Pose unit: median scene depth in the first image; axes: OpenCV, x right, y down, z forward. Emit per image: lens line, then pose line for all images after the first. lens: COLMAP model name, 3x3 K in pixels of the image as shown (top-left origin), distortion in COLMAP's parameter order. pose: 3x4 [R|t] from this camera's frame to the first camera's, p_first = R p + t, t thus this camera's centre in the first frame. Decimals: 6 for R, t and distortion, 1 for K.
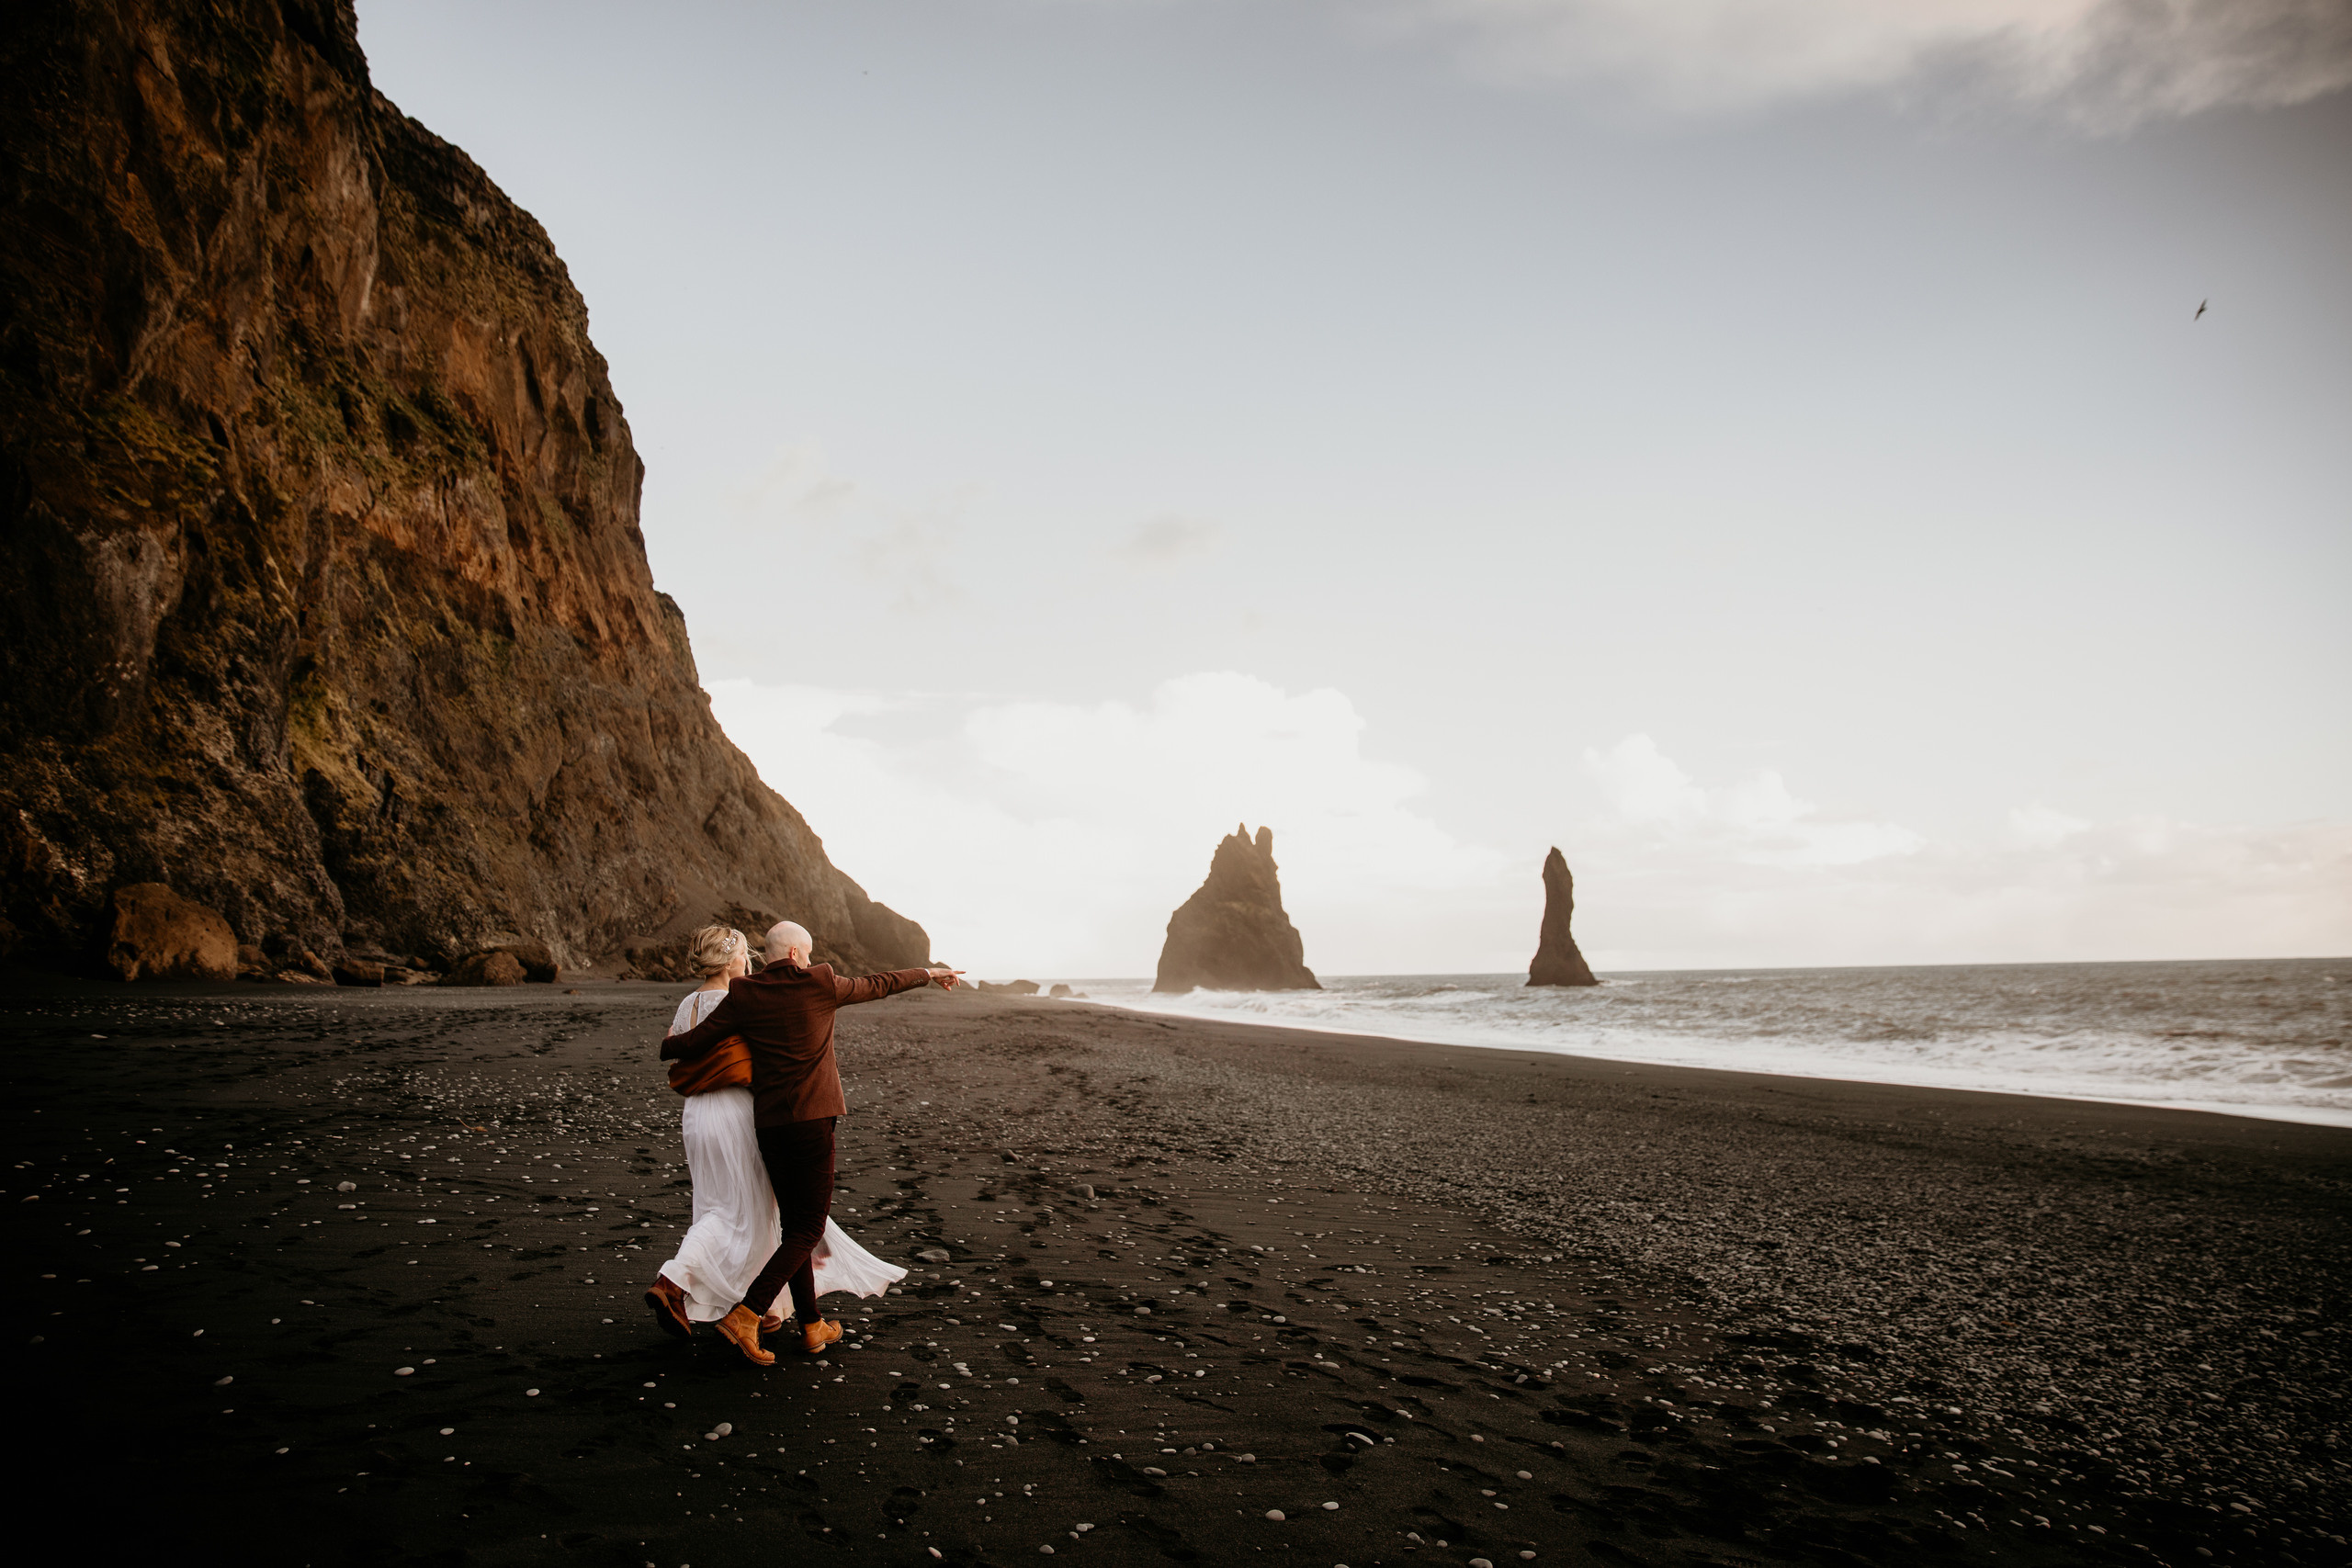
lens RADIAL K [[1592.9, 0, 1177.1], [0, 1592.9, 783.6], [0, 0, 1]] dist [-0.107458, 0.084347]
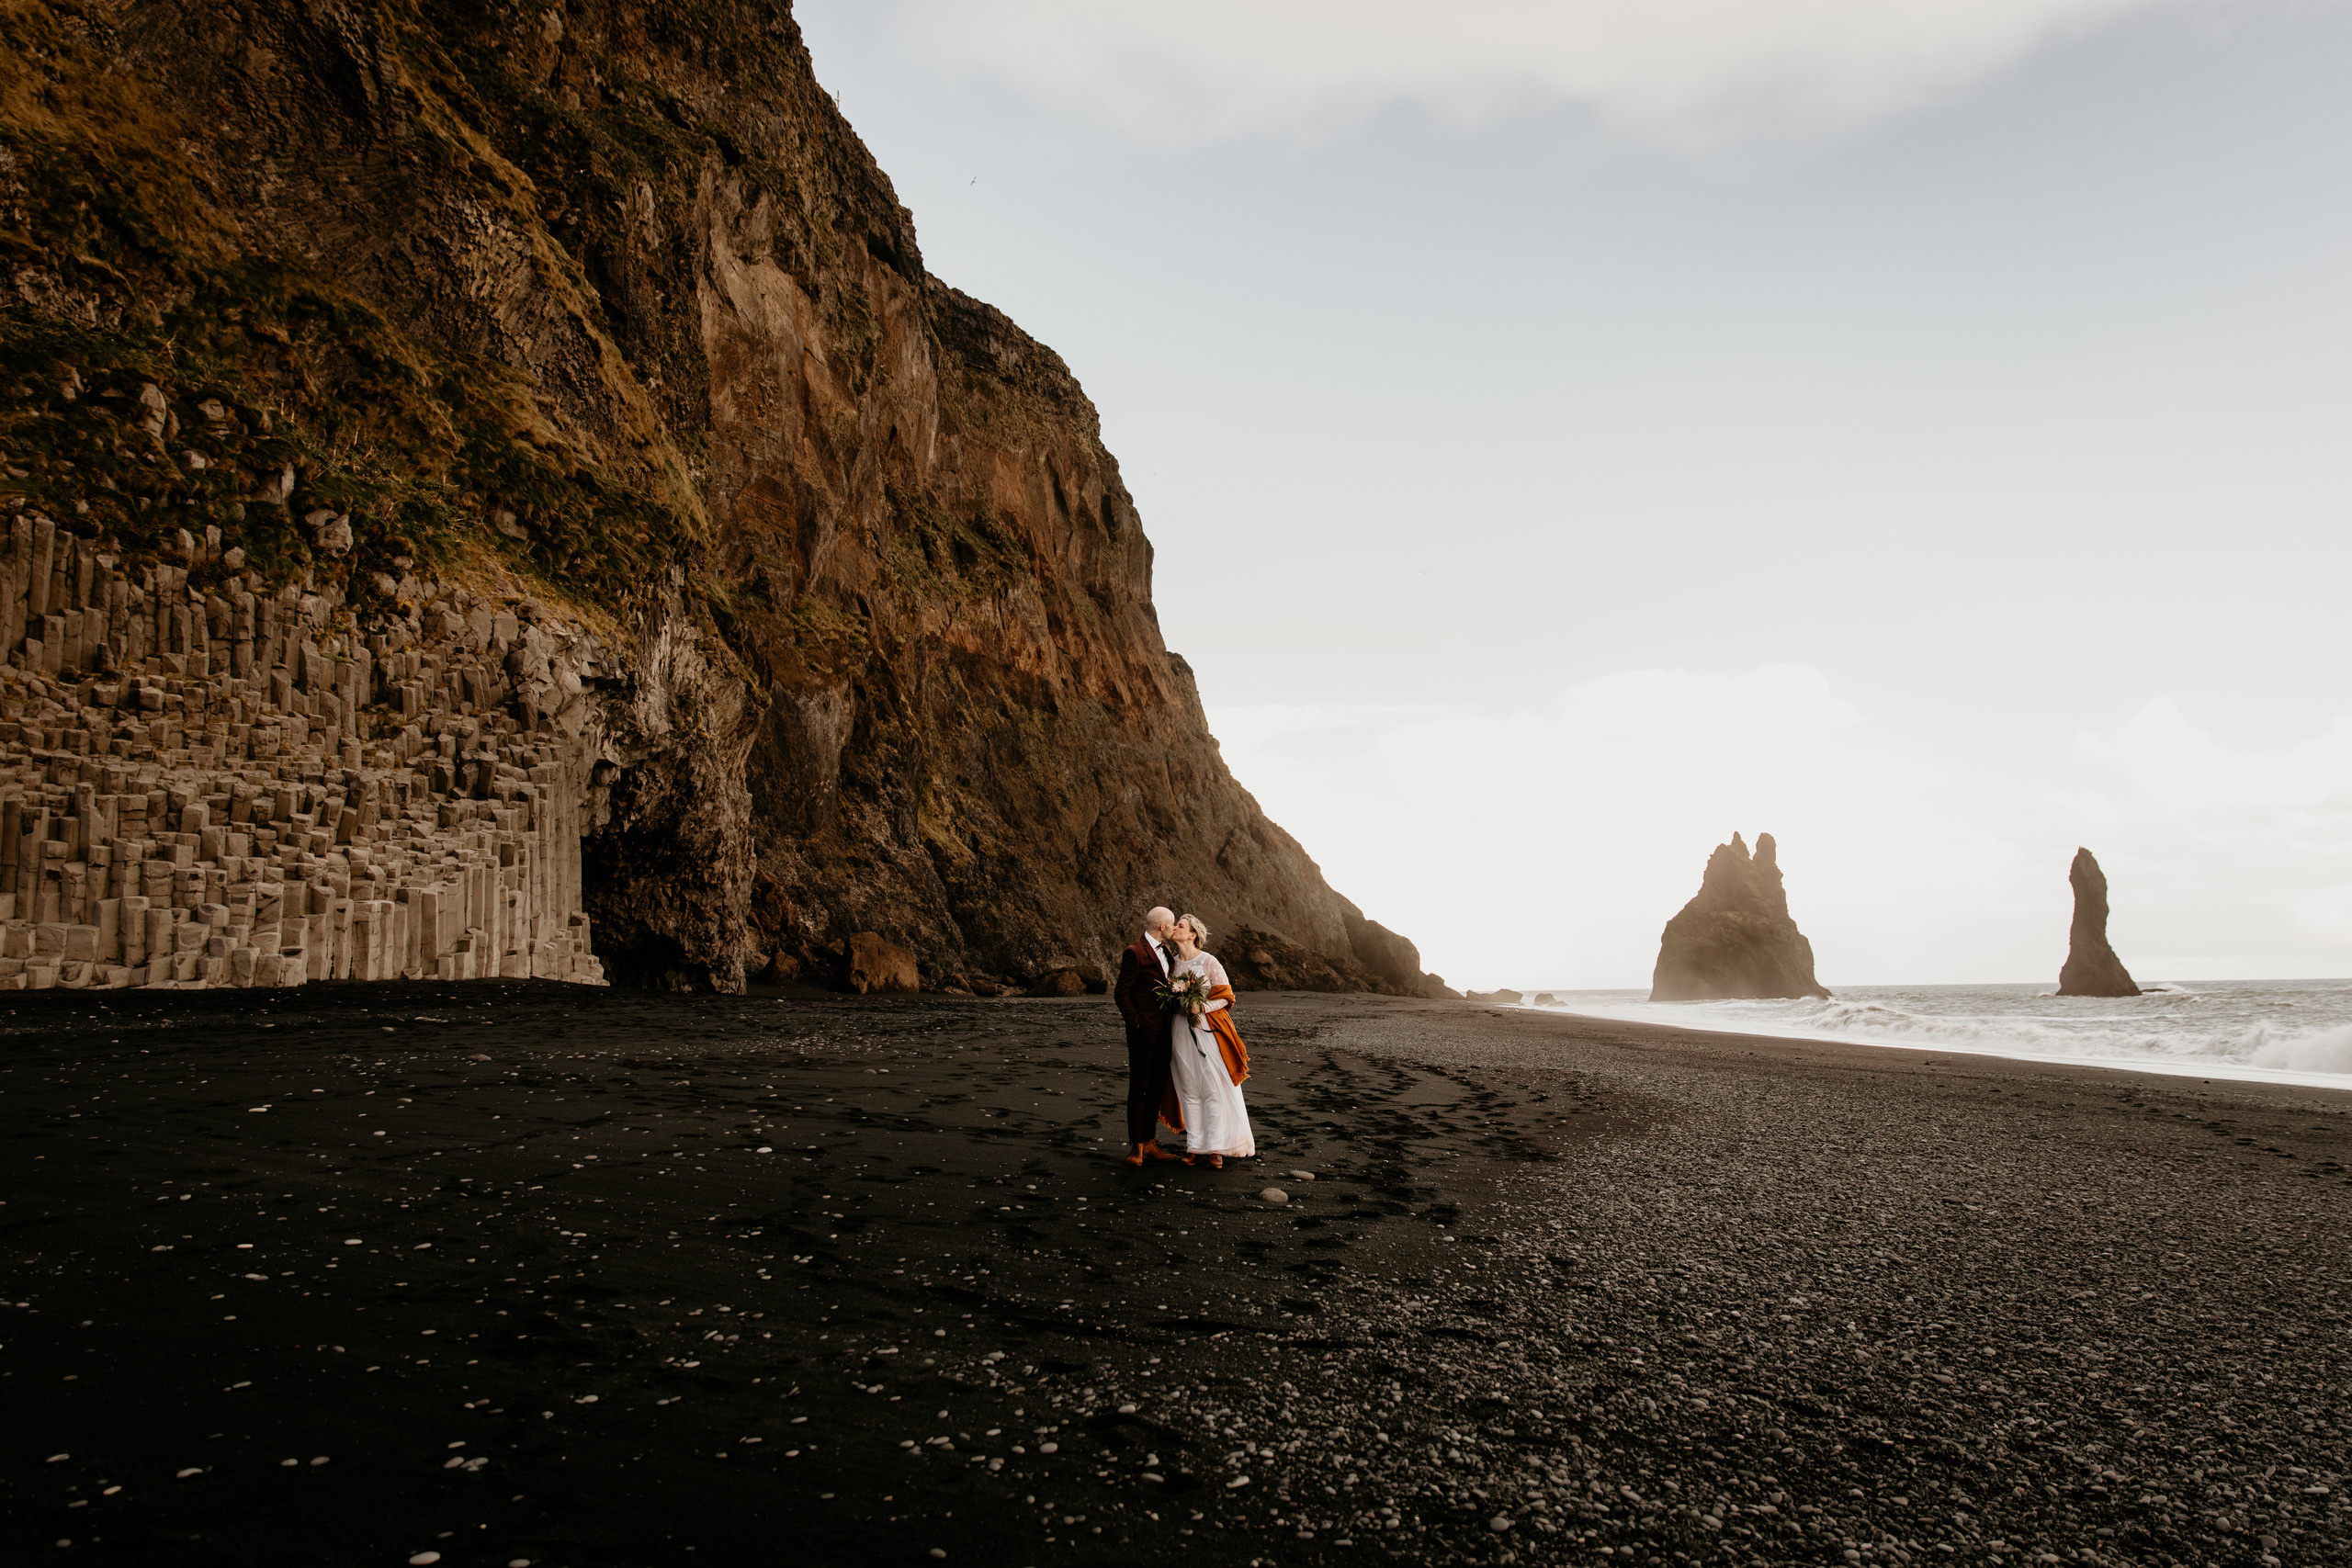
lens RADIAL K [[1651.2, 0, 1231.6], [0, 1651.2, 791.0], [0, 0, 1]] dist [0.017883, -0.000726]
pose [[0.958705, -0.039087, -0.281705, 0.066206], [0.039651, 0.999207, -0.003699, -0.022191], [0.281626, -0.007623, 0.959494, -0.195104]]
